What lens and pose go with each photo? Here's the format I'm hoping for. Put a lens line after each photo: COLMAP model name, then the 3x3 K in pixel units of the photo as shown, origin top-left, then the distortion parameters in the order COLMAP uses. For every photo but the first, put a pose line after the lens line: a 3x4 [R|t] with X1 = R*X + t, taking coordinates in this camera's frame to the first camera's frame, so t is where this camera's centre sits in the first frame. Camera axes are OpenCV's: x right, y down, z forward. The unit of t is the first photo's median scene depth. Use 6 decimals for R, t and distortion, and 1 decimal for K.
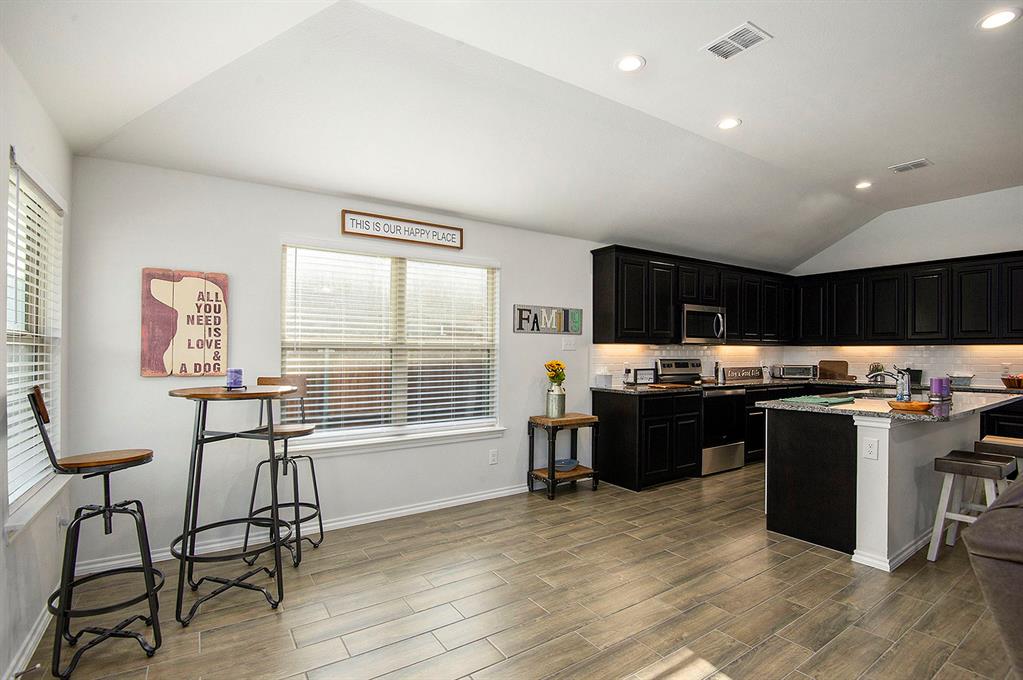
lens RADIAL K [[471.1, 0, 503.2], [0, 471.1, 352.8], [0, 0, 1]] dist [-0.008692, -0.022116]
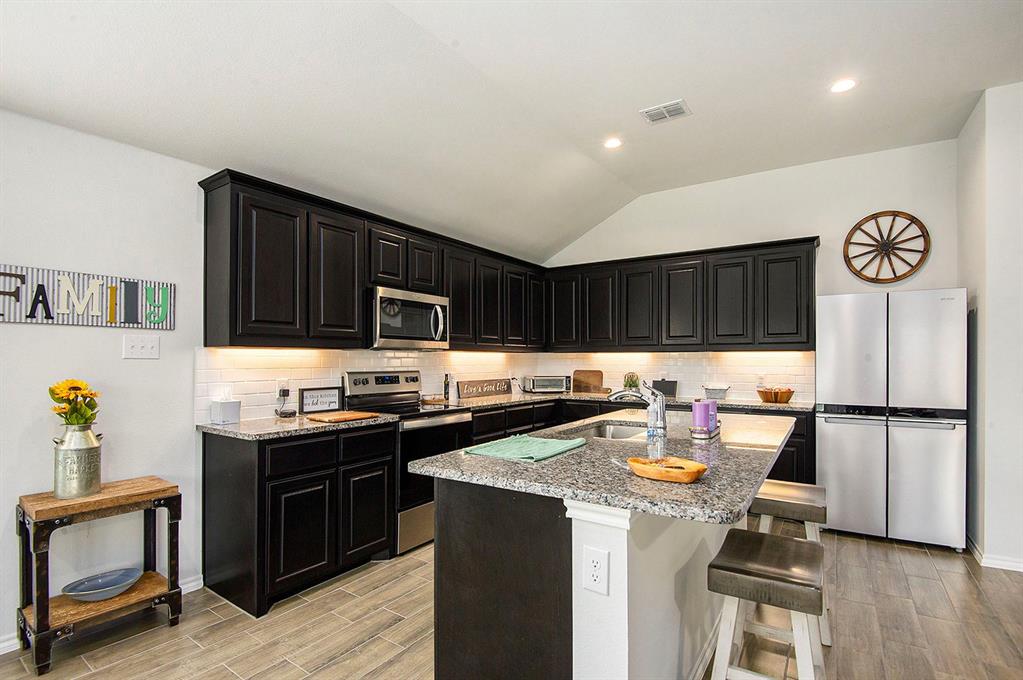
lens RADIAL K [[484.9, 0, 496.2], [0, 484.9, 353.3], [0, 0, 1]] dist [-0.002756, -0.027964]
pose [[0.925976, 0.001552, 0.377579, 0.327969], [0.003988, 0.999896, -0.013893, -0.002427], [-0.377561, 0.014370, 0.925873, 0.371206]]
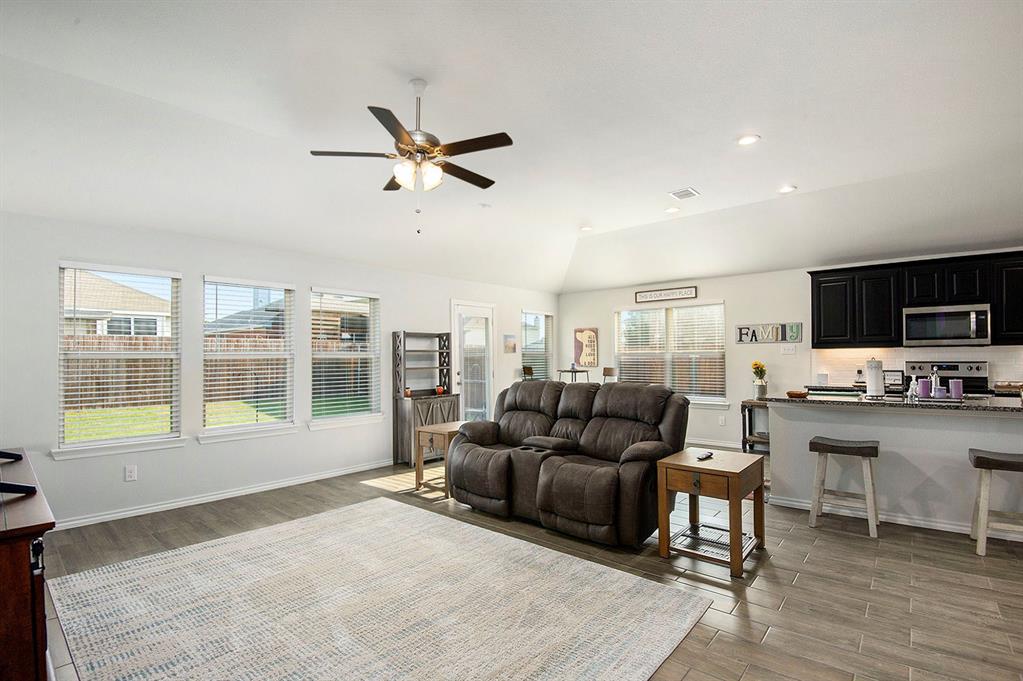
lens RADIAL K [[483.3, 0, 535.6], [0, 483.3, 351.5], [0, 0, 1]] dist [-0.001627, -0.028220]
pose [[0.315637, -0.021351, -0.948640, 1.300474], [0.001439, 0.999756, -0.022023, 0.016857], [0.948879, 0.005586, 0.315591, -0.124762]]
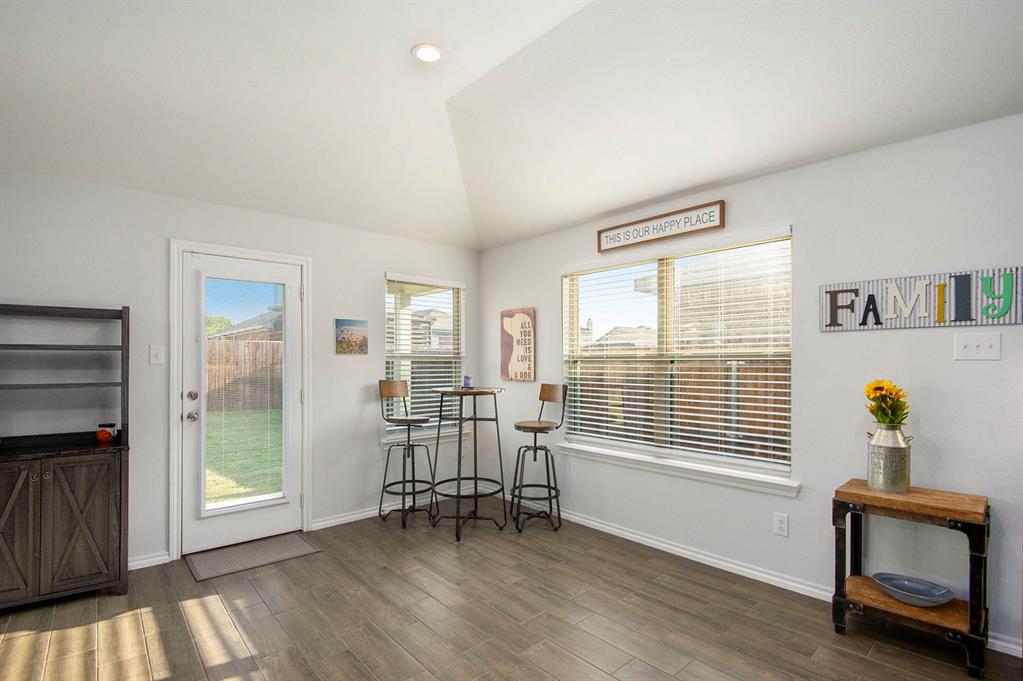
lens RADIAL K [[479.1, 0, 536.4], [0, 479.1, 363.1], [0, 0, 1]] dist [-0.001612, -0.027203]
pose [[0.184136, -0.006613, -0.982878, 0.549507], [-0.006963, 0.999943, -0.008032, 0.004306], [0.982876, 0.008323, 0.184080, 0.521475]]
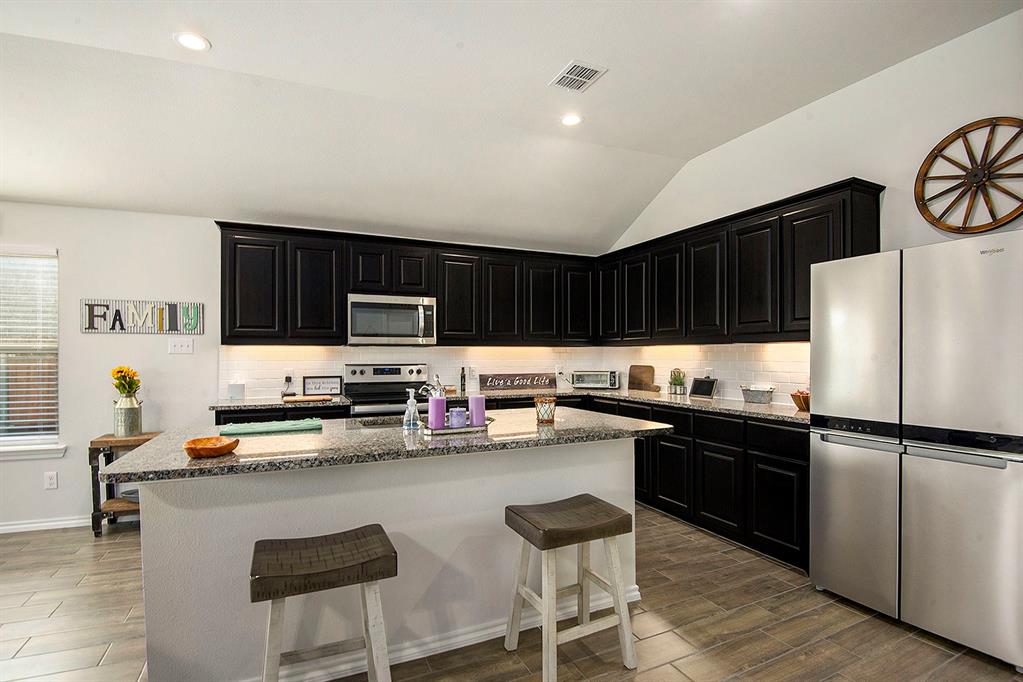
lens RADIAL K [[471.1, 0, 503.2], [0, 471.1, 353.8], [0, 0, 1]] dist [-0.008692, -0.022116]
pose [[0.988665, -0.004953, -0.150054, 0.870744], [0.004154, 0.999975, -0.005640, 0.002020], [0.150078, 0.004953, 0.988662, 0.302902]]
